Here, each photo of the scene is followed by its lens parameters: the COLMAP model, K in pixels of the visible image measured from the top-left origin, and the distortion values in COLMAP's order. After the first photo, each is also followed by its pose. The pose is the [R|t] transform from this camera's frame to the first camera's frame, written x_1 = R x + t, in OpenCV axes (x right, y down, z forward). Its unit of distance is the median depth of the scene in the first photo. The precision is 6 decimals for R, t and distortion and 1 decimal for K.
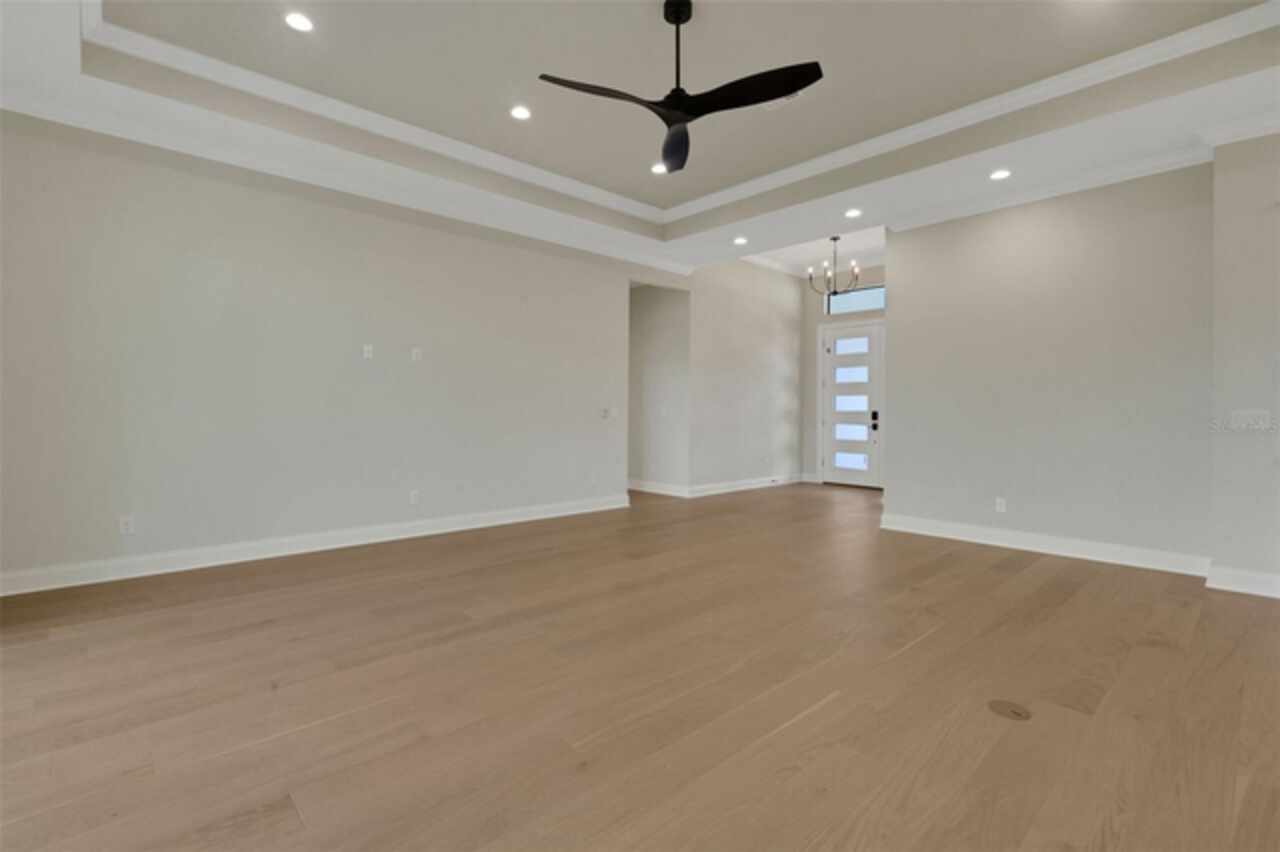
lens RADIAL K [[590.1, 0, 642.1], [0, 590.1, 415.4], [0, 0, 1]] dist [0.001435, 0.000443]
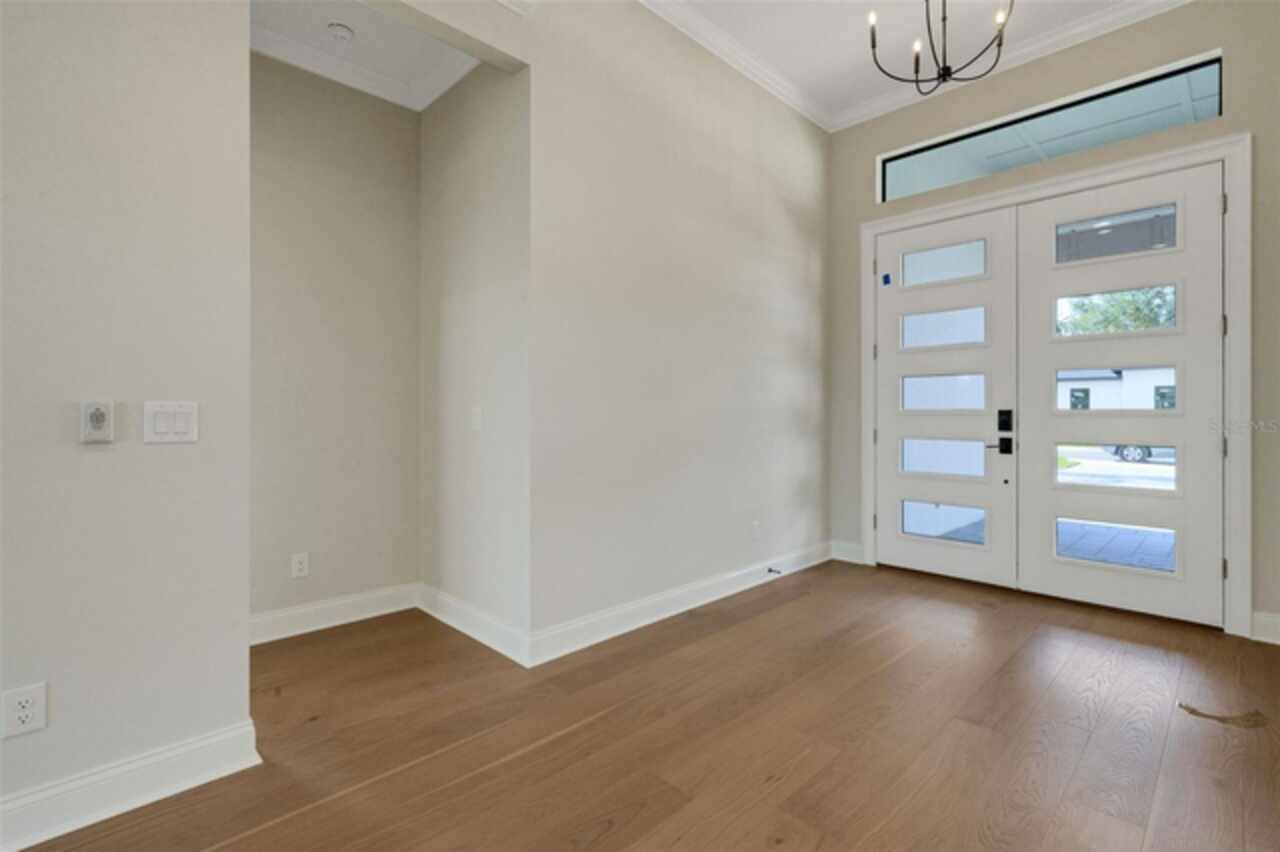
lens RADIAL K [[590.1, 0, 642.1], [0, 590.1, 415.4], [0, 0, 1]] dist [0.001435, 0.000443]
pose [[0.999655, -0.010075, 0.024250, 0.113185], [0.010189, 0.999937, -0.004616, -0.003452], [-0.024202, 0.004862, 0.999695, 0.545337]]
